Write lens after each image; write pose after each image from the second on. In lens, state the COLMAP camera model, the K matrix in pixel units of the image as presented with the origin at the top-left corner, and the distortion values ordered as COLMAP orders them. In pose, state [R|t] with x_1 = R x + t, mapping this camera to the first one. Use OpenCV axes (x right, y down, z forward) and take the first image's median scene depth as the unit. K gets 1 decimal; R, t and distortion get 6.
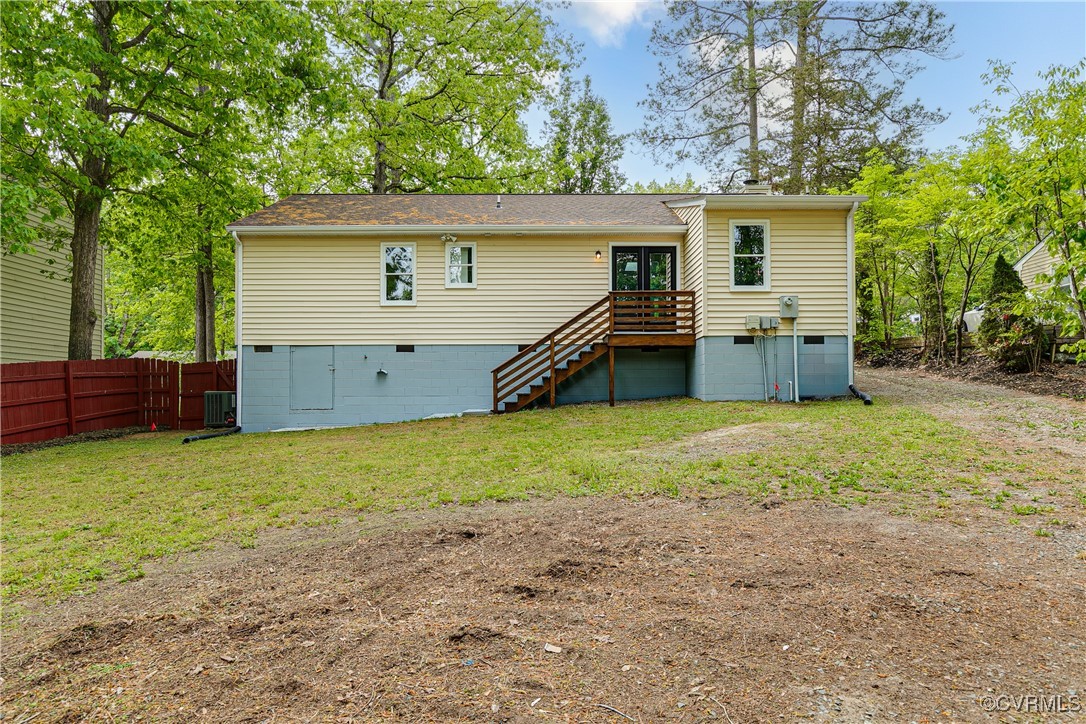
lens RADIAL K [[662.6, 0, 543.1], [0, 662.6, 366.7], [0, 0, 1]] dist [0.002117, 0.000763]
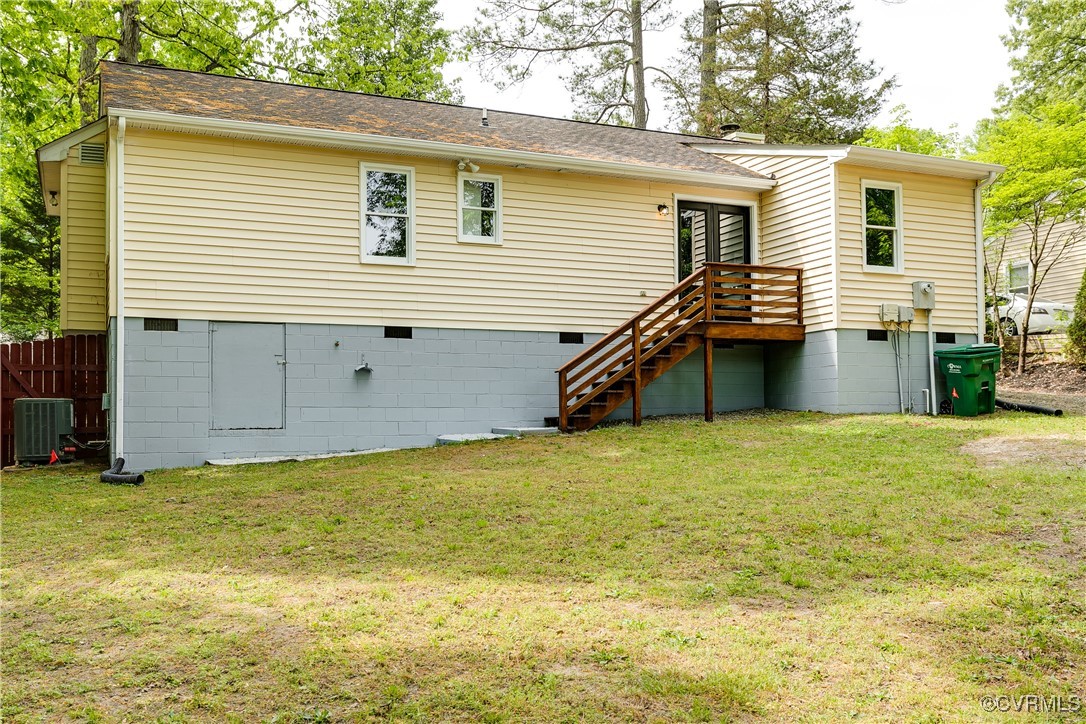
lens RADIAL K [[993.3, 0, 542.8], [0, 993.3, 361.6], [0, 0, 1]] dist [-0.000651, 0.000000]
pose [[0.923556, 0.022250, 0.382817, -0.451540], [-0.016020, 0.999682, -0.019455, 0.017253], [-0.383128, 0.011836, 0.923619, 0.070199]]
